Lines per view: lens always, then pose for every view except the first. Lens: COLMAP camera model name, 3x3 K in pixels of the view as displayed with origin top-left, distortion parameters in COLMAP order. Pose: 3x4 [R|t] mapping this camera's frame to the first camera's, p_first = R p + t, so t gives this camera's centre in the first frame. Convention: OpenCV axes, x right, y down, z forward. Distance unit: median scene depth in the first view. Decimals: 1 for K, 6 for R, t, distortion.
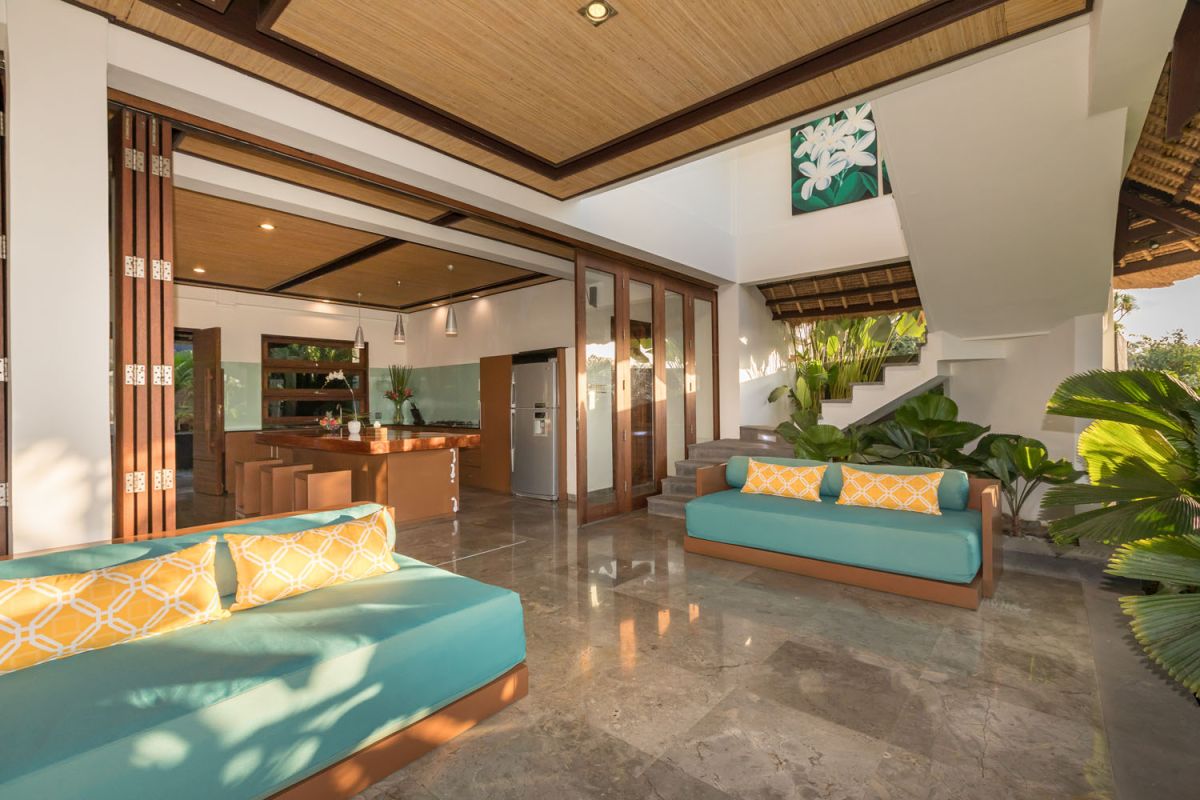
lens RADIAL K [[545.8, 0, 596.0], [0, 545.8, 395.9], [0, 0, 1]] dist [0.001441, -0.000807]
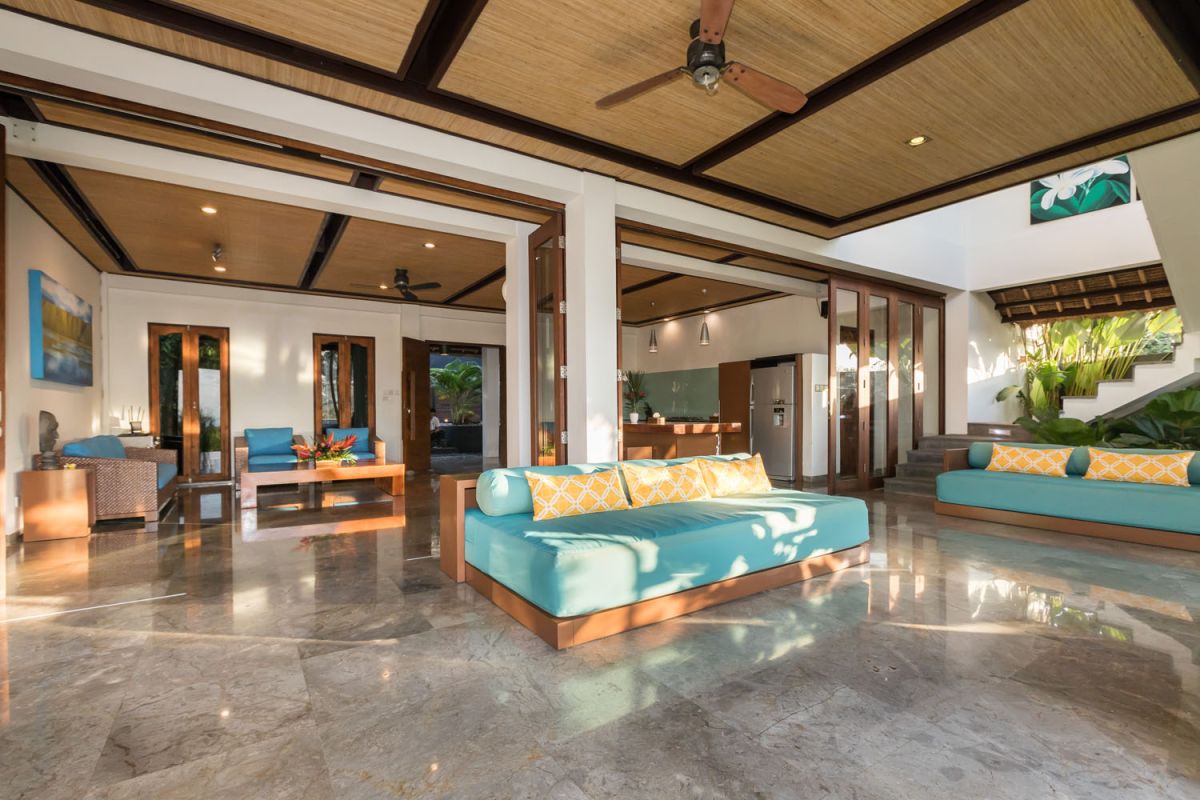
lens RADIAL K [[545.8, 0, 597.3], [0, 545.8, 414.9], [0, 0, 1]] dist [0.001441, -0.000807]
pose [[0.959480, 0.010363, -0.281587, -0.154631], [-0.003710, 0.999701, 0.024152, 0.018634], [0.281754, -0.022129, 0.959232, -0.282264]]
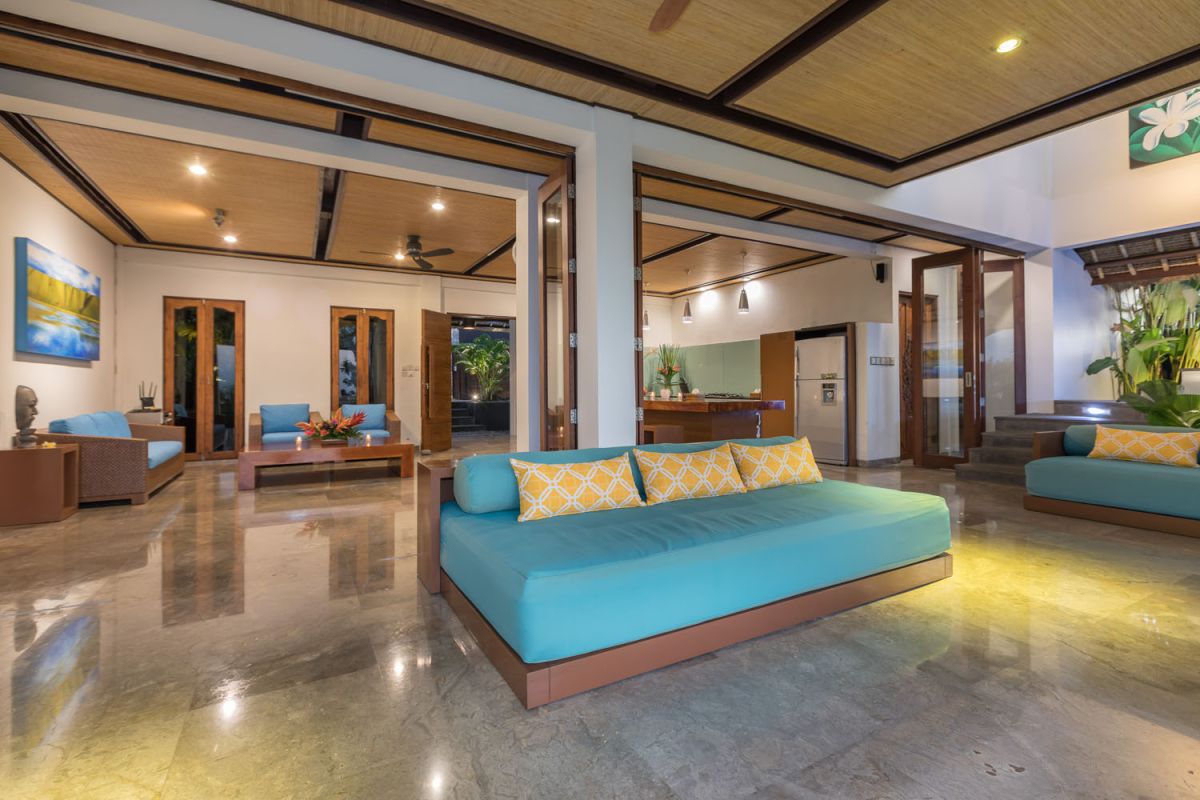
lens RADIAL K [[545.8, 0, 594.5], [0, 545.8, 383.5], [0, 0, 1]] dist [0.001441, -0.000807]
pose [[0.934315, 0.005692, -0.356403, -0.155915], [-0.002408, 0.999950, 0.009657, 0.022336], [0.356440, -0.008164, 0.934283, -0.184352]]
